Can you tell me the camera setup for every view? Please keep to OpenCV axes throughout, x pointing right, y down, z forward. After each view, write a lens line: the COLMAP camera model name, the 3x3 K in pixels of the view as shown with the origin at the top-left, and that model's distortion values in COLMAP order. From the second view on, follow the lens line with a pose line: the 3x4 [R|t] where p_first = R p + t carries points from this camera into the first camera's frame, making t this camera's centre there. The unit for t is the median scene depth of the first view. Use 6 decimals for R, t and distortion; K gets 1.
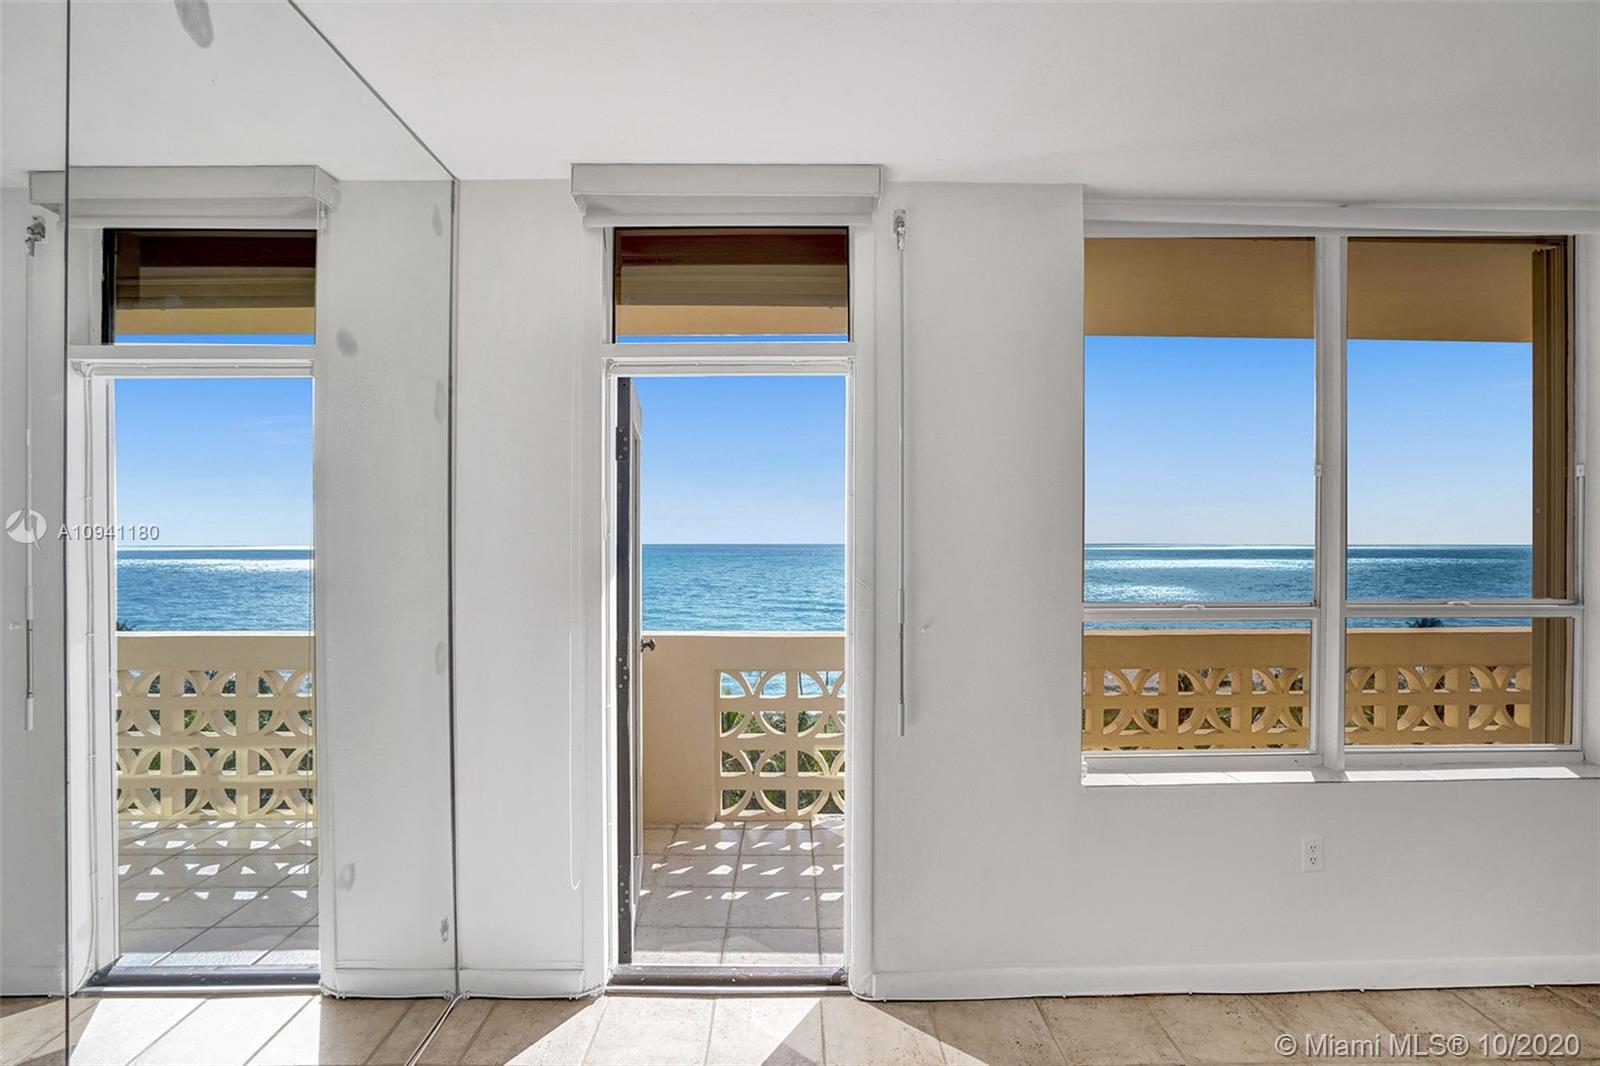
lens RADIAL K [[767.7, 0, 795.7], [0, 767.7, 530.4], [0, 0, 1]] dist [-0.060248, 0.020875]
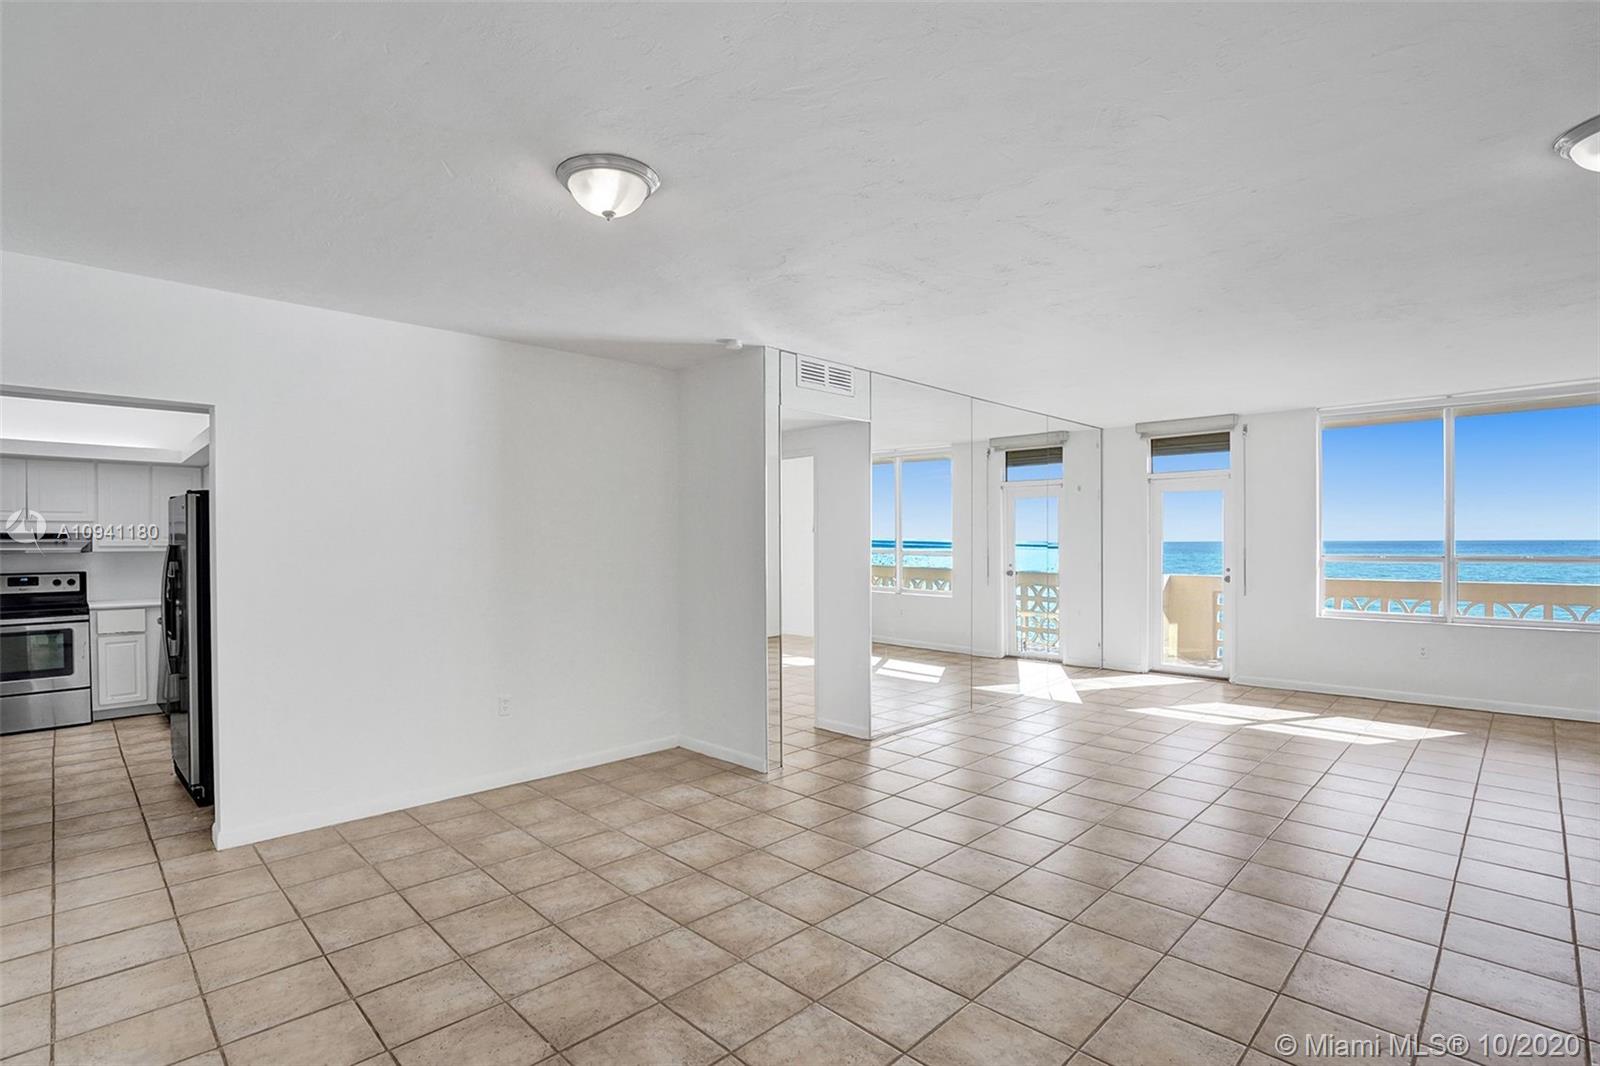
lens RADIAL K [[767.7, 0, 788.5], [0, 767.7, 539.4], [0, 0, 1]] dist [-0.060248, 0.020875]
pose [[0.705753, -0.003808, -0.708448, 0.979321], [0.002662, 0.999993, -0.002723, 0.042507], [0.708453, 0.000036, 0.705758, -2.425273]]
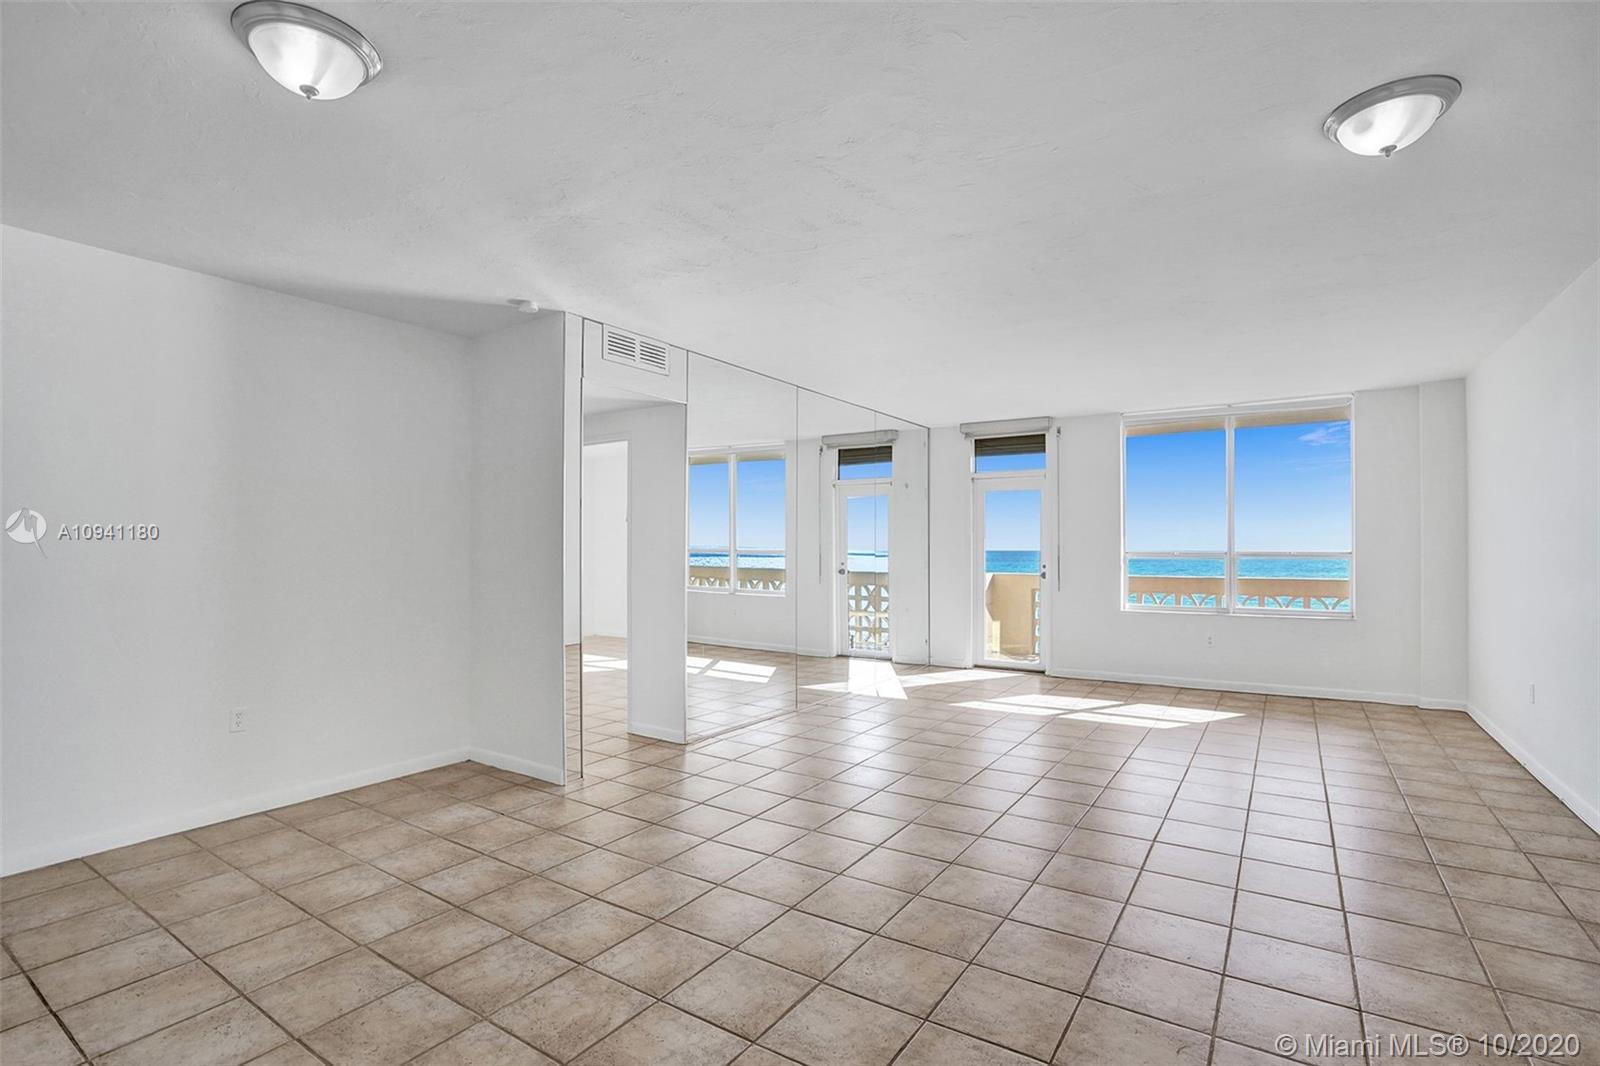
lens RADIAL K [[767.7, 0, 794.6], [0, 767.7, 531.2], [0, 0, 1]] dist [-0.060248, 0.020875]
pose [[0.836211, -0.009470, -0.548326, 0.959182], [-0.001730, 0.999800, -0.019906, 0.080297], [0.548405, 0.017595, 0.836027, -2.276808]]
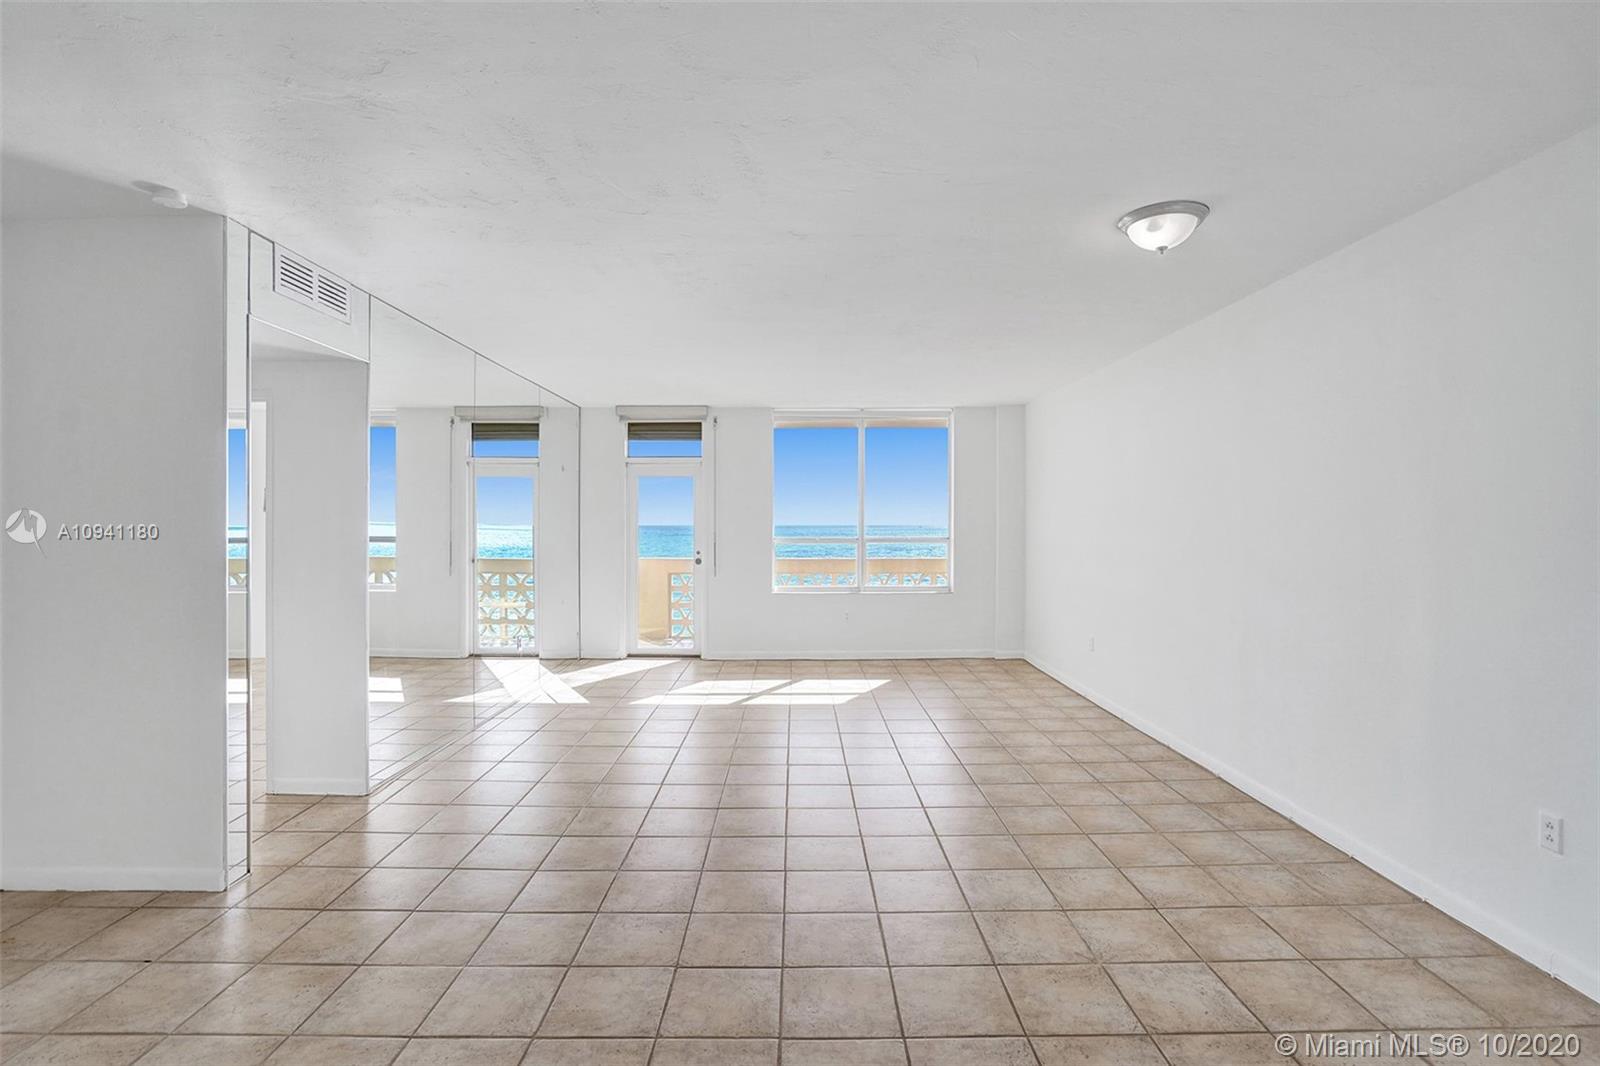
lens RADIAL K [[767.7, 0, 825.6], [0, 767.7, 528.1], [0, 0, 1]] dist [-0.060248, 0.020875]
pose [[0.999824, 0.000844, 0.018742, 0.550709], [-0.000951, 0.999983, 0.005694, 0.037752], [-0.018737, -0.005711, 0.999808, -2.314661]]
